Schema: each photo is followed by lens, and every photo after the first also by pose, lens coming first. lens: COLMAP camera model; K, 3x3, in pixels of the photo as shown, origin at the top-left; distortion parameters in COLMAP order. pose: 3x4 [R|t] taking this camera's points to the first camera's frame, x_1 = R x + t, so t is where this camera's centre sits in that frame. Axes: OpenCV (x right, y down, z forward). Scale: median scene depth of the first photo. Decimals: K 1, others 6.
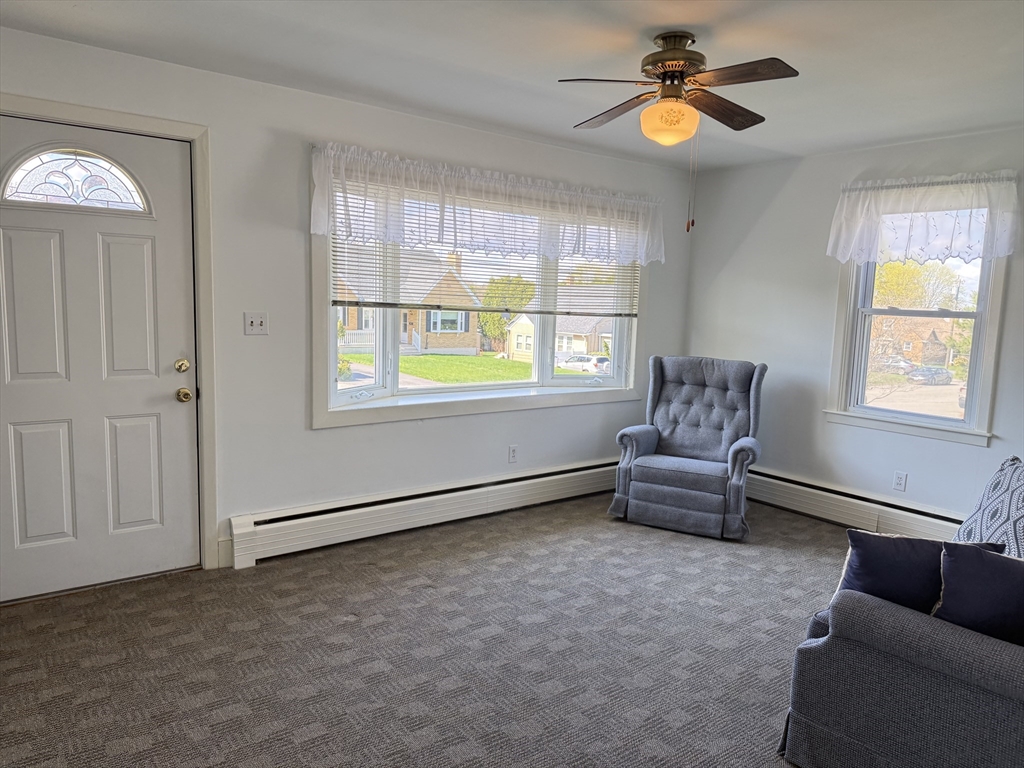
lens RADIAL K [[710.7, 0, 507.4], [0, 710.7, 382.7], [0, 0, 1]] dist [0.032718, -0.024890]
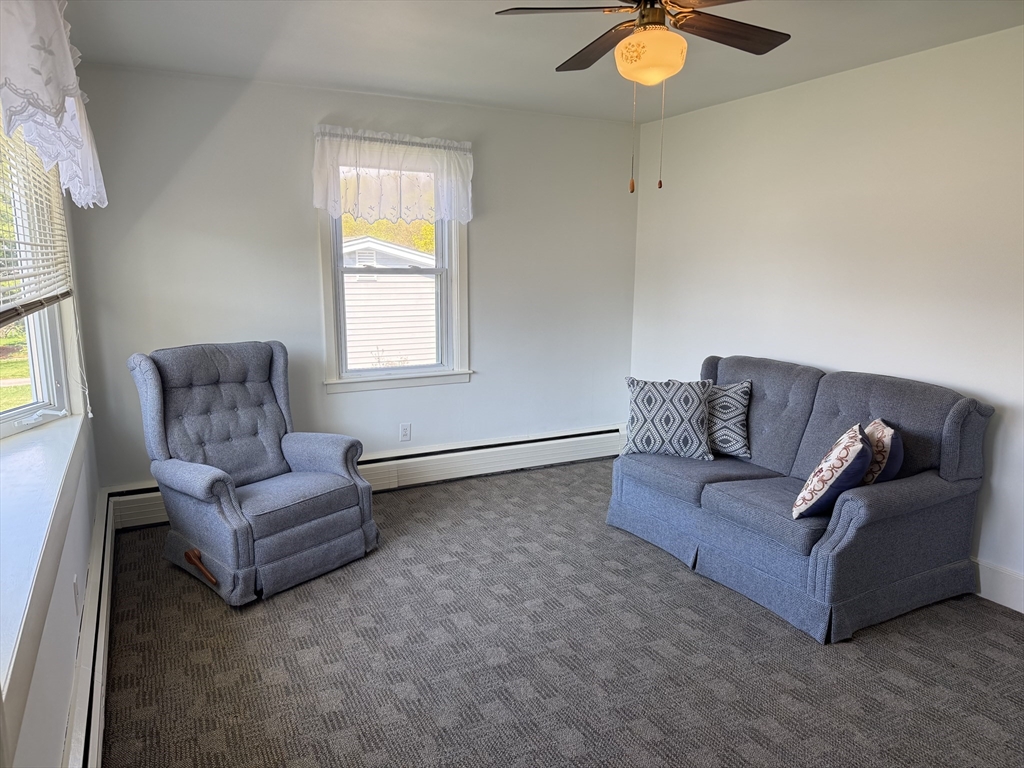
lens RADIAL K [[710.7, 0, 507.7], [0, 710.7, 389.3], [0, 0, 1]] dist [0.032718, -0.024890]
pose [[0.173107, -0.209081, 0.962455, -0.428536], [0.117238, 0.974634, 0.190640, -0.108209], [-0.977900, 0.079835, 0.193228, 0.669097]]
